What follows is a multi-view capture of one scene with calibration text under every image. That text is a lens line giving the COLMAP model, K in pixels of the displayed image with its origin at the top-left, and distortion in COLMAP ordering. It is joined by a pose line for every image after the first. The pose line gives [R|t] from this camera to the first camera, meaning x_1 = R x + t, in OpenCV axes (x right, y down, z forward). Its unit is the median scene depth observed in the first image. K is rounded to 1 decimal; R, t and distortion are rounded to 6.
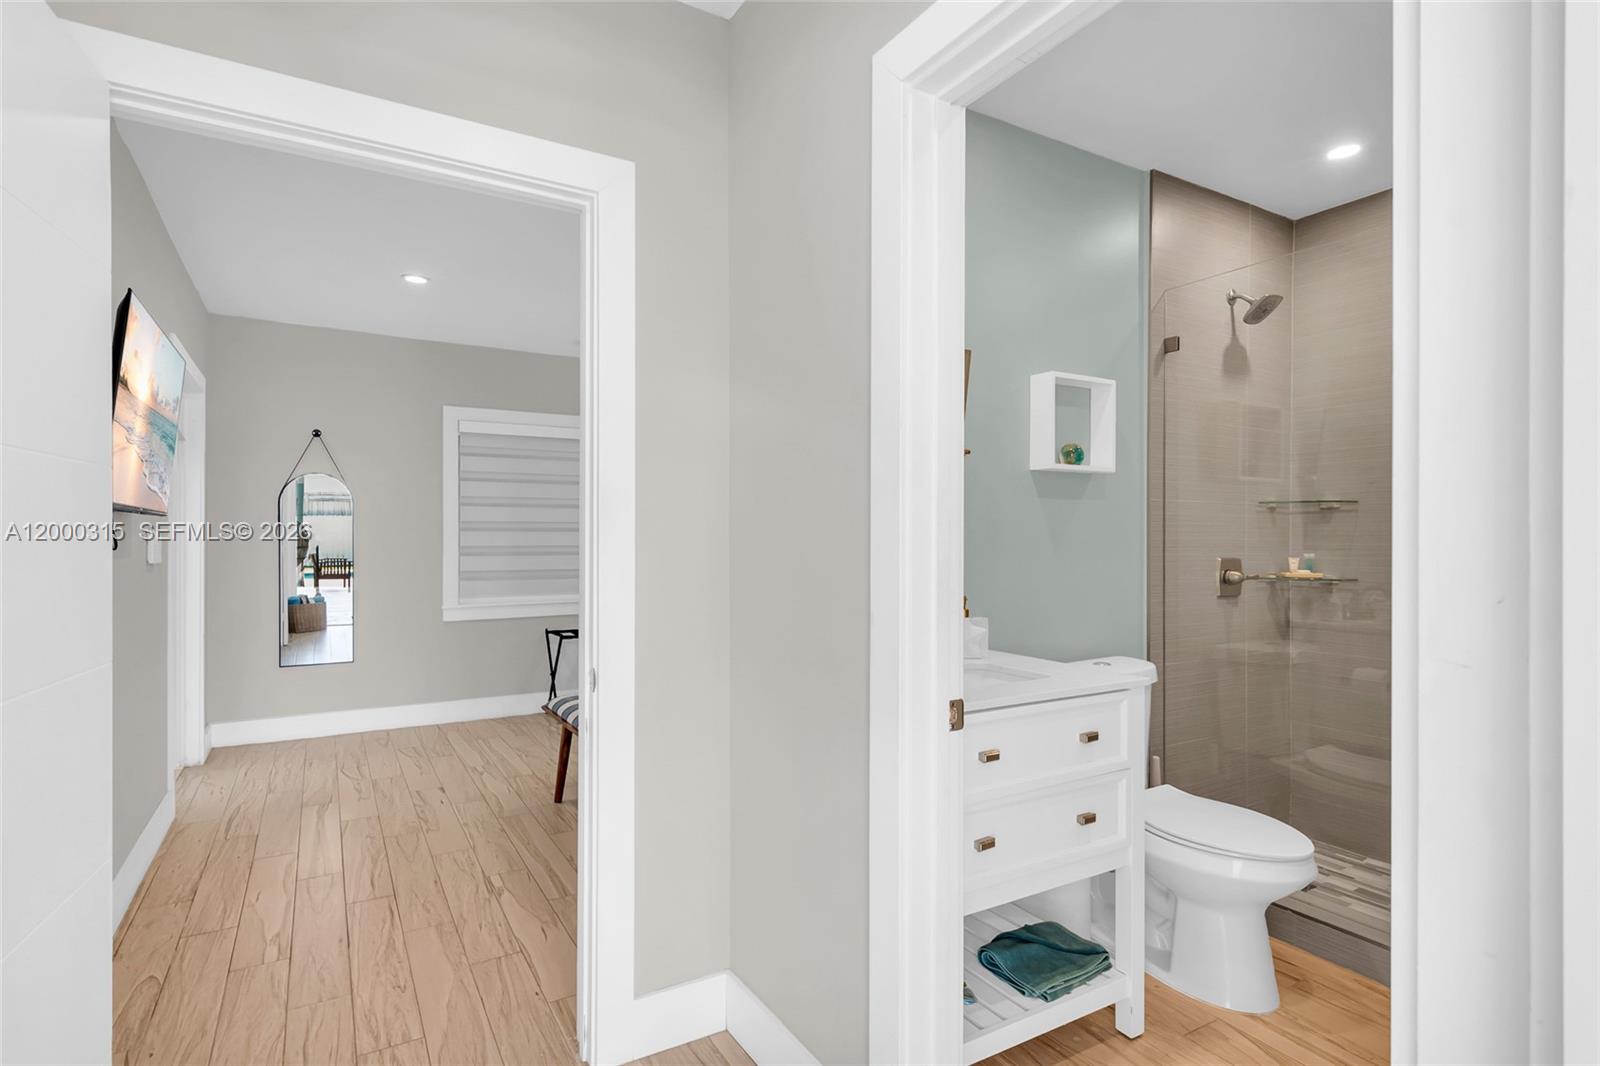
lens RADIAL K [[791.5, 0, 790.5], [0, 791.5, 542.3], [0, 0, 1]] dist [0.012747, 0.000128]
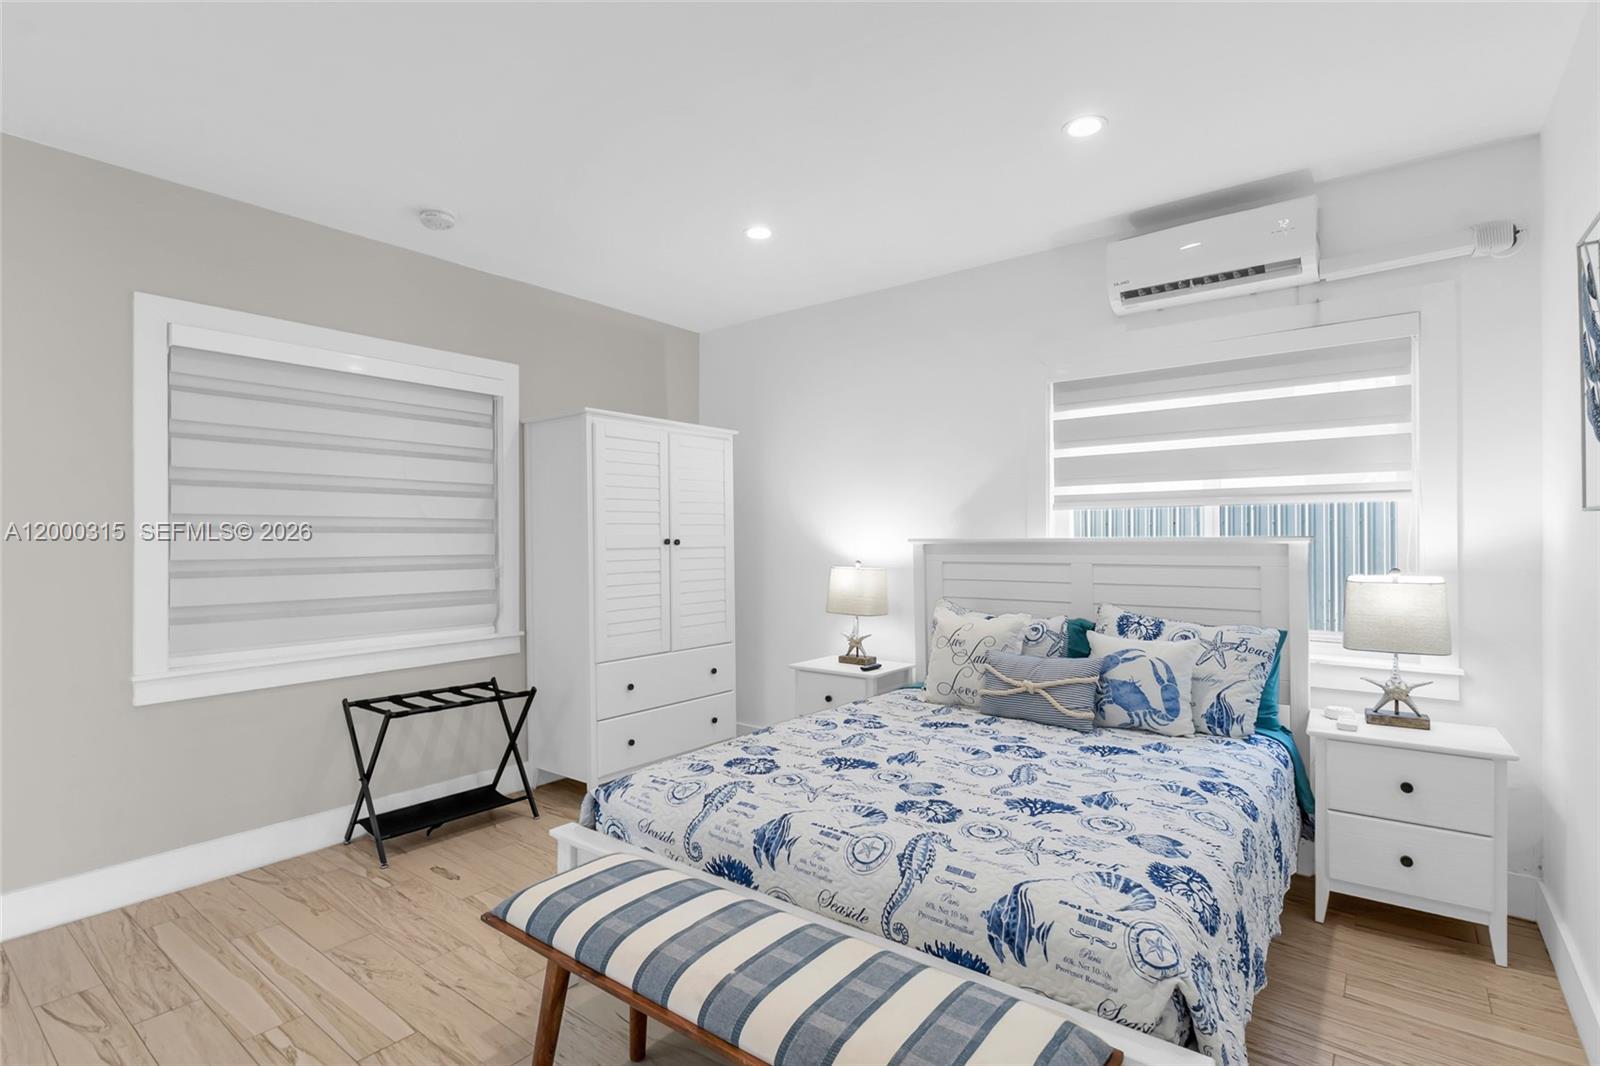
lens RADIAL K [[791.5, 0, 790.5], [0, 791.5, 542.3], [0, 0, 1]] dist [0.012747, 0.000128]
pose [[0.940315, -0.009425, 0.340174, -0.092355], [0.010986, 0.999936, -0.002663, -0.000694], [-0.340127, 0.006241, 0.940359, 0.157988]]
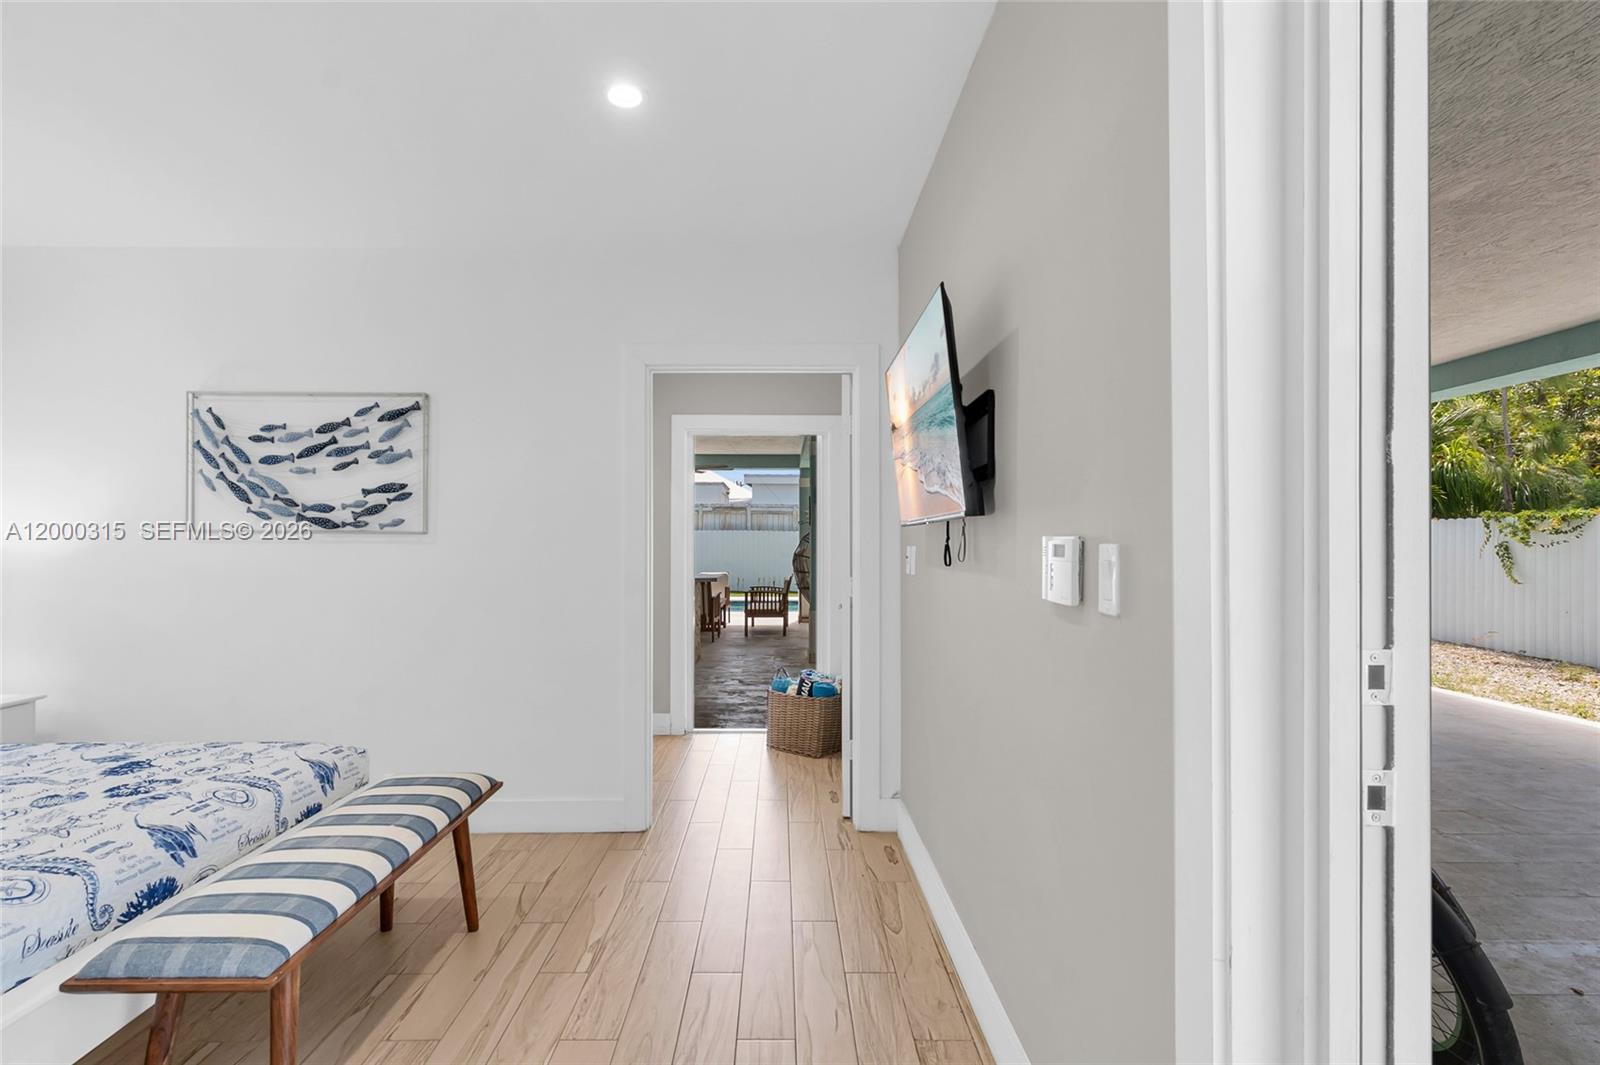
lens RADIAL K [[791.5, 0, 790.5], [0, 791.5, 541.8], [0, 0, 1]] dist [0.012747, 0.000128]
pose [[-0.866174, 0.002444, 0.499737, -0.273704], [0.002773, 0.999996, -0.000084, -0.002241], [-0.499736, 0.001313, -0.866177, 0.454923]]
